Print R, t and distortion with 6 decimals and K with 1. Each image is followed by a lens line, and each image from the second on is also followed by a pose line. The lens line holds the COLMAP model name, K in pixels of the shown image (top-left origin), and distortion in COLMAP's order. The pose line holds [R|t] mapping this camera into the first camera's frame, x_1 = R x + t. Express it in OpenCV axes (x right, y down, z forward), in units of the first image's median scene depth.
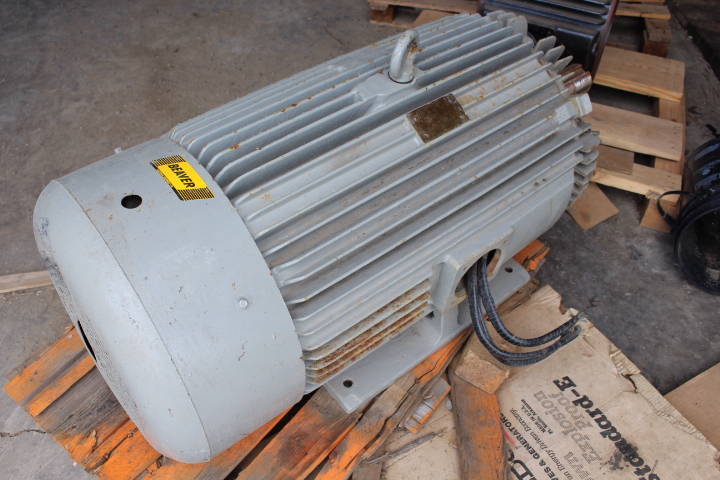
lens RADIAL K [[646.0, 0, 359.8], [0, 646.0, 239.7], [0, 0, 1]] dist [-0.101149, 0.055103]
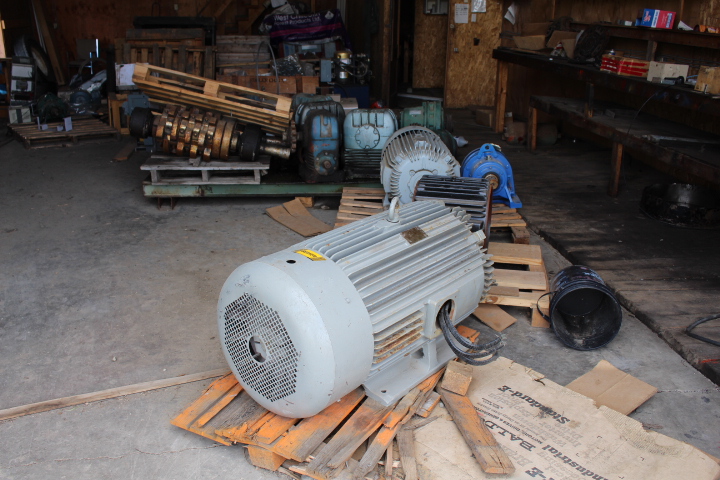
lens RADIAL K [[646.0, 0, 360.1], [0, 646.0, 240.5], [0, 0, 1]] dist [-0.101149, 0.055103]
pose [[0.985169, -0.072685, 0.155431, -0.308209], [0.132750, 0.896811, -0.422027, 0.558794], [-0.108717, 0.436402, 0.893160, -0.689198]]
